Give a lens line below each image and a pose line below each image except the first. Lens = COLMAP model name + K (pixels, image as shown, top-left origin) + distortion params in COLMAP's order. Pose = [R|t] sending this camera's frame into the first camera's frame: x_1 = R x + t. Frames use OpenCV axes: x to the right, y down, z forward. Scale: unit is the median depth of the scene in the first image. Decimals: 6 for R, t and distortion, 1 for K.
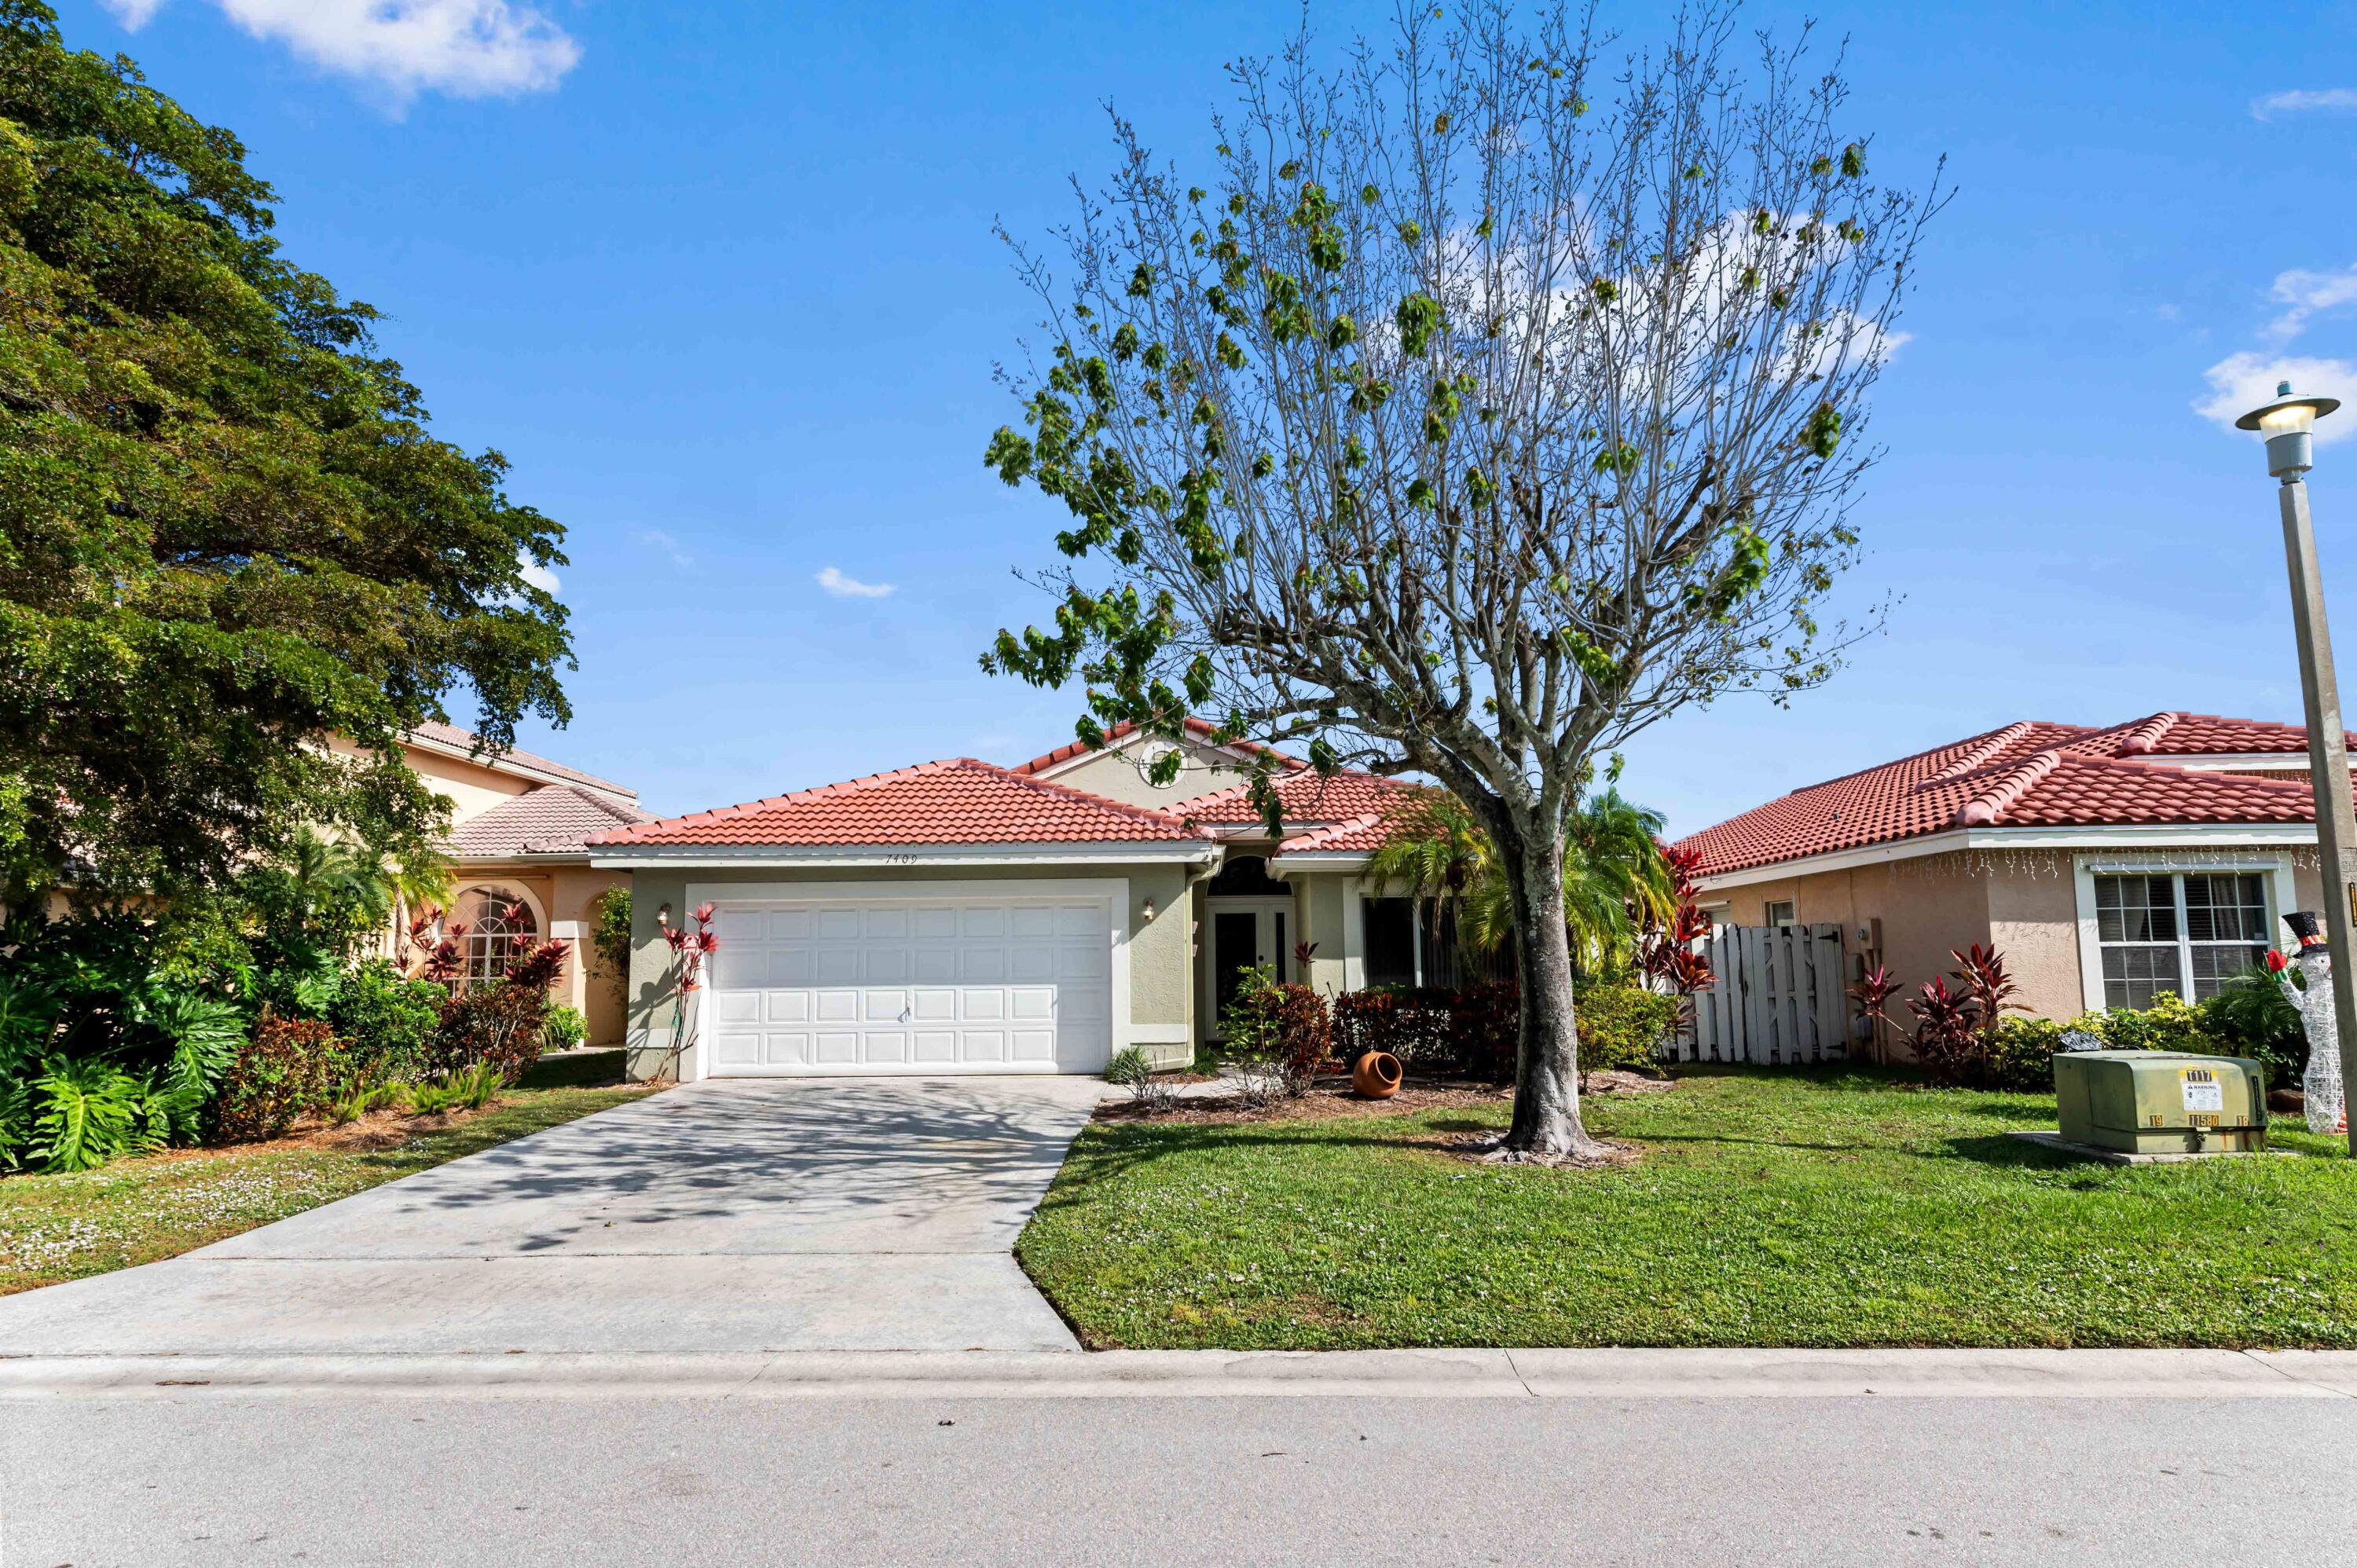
lens RADIAL K [[1324.3, 0, 1178.5], [0, 1324.3, 784.0], [0, 0, 1]] dist [0.032255, 0.000032]
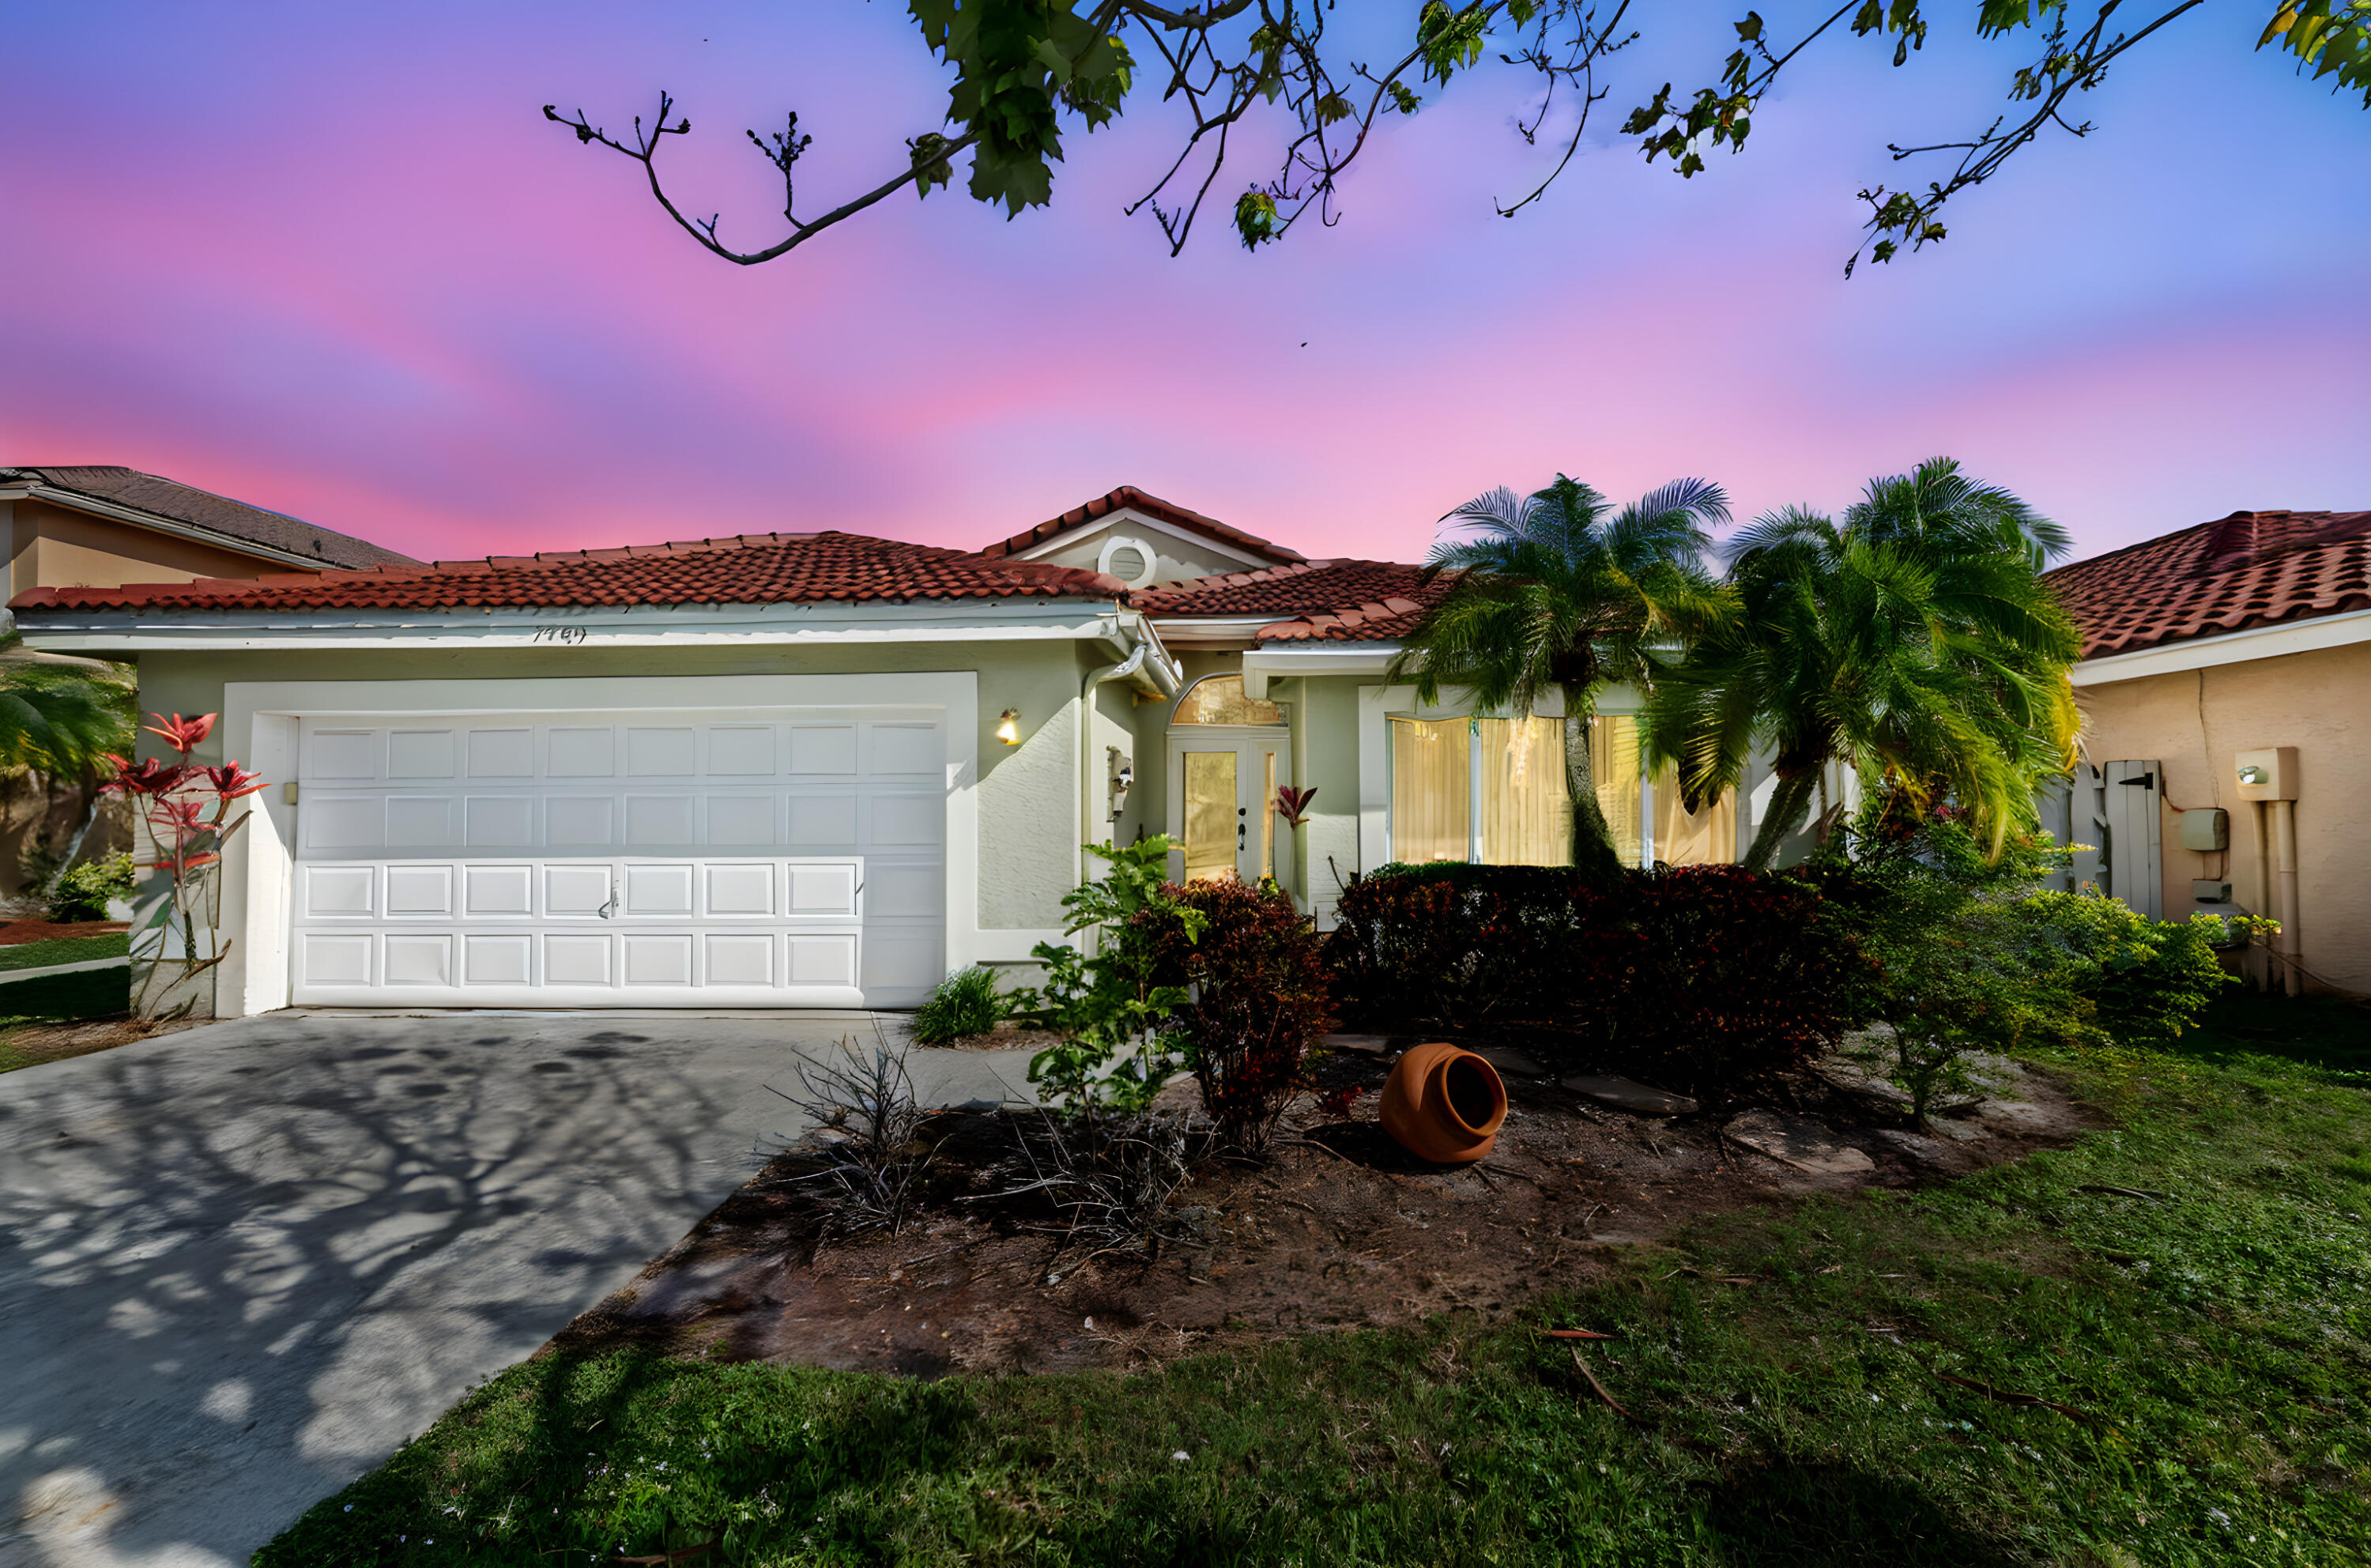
lens RADIAL K [[928.8, 0, 1179.4], [0, 928.8, 762.2], [0, 0, 1]] dist [0.013431, -0.000025]
pose [[0.998083, 0.001290, -0.061874, 0.073842], [0.004033, 0.996301, 0.085832, 0.075799], [0.061756, -0.085917, 0.994386, 0.611284]]
